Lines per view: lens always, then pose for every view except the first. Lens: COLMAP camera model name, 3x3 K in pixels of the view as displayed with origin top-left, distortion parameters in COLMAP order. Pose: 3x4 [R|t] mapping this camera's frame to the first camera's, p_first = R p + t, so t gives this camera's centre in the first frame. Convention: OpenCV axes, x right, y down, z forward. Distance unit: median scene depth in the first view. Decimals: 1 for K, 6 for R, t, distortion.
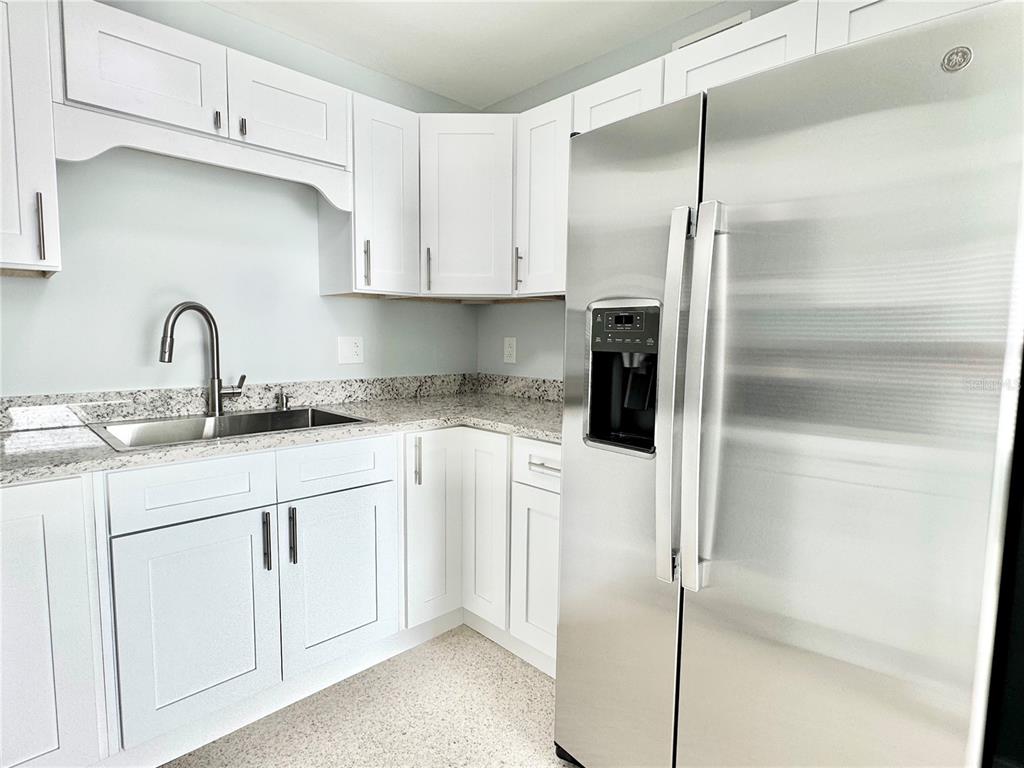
lens RADIAL K [[536.2, 0, 509.0], [0, 536.2, 383.5], [0, 0, 1]] dist [-0.003784, -0.001108]
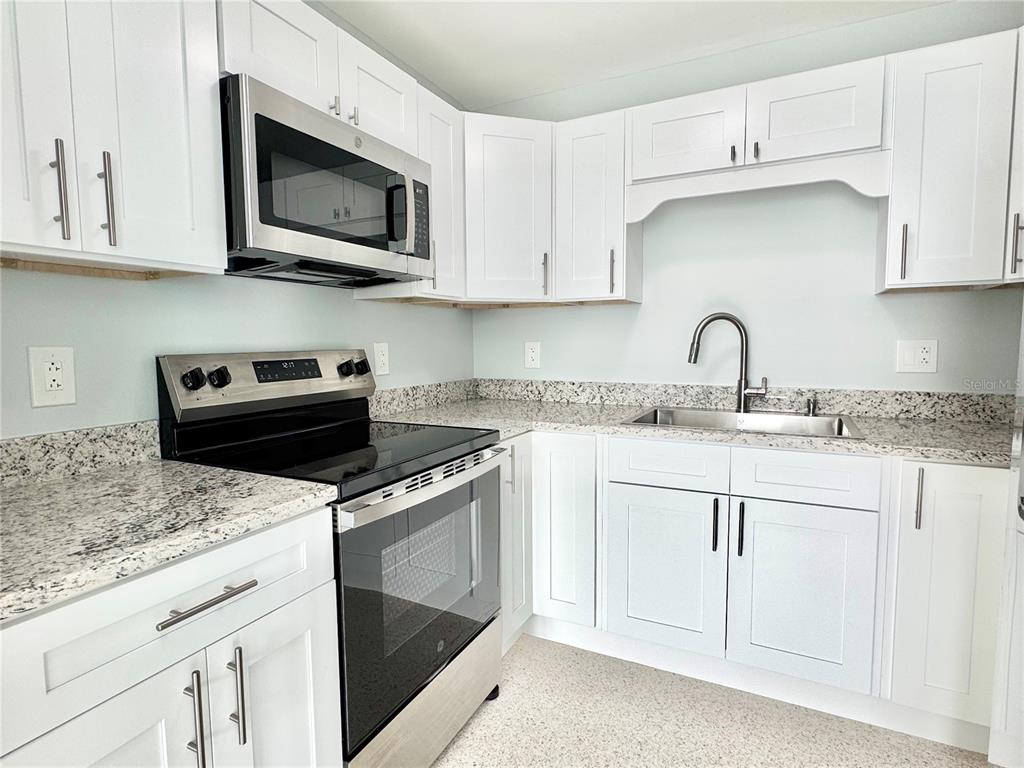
lens RADIAL K [[536.2, 0, 508.8], [0, 536.2, 384.4], [0, 0, 1]] dist [-0.003784, -0.001108]
pose [[0.320011, 0.063360, -0.945293, 0.365381], [-0.071080, 0.996555, 0.042733, -0.012104], [0.944744, 0.053517, 0.323412, 0.174227]]
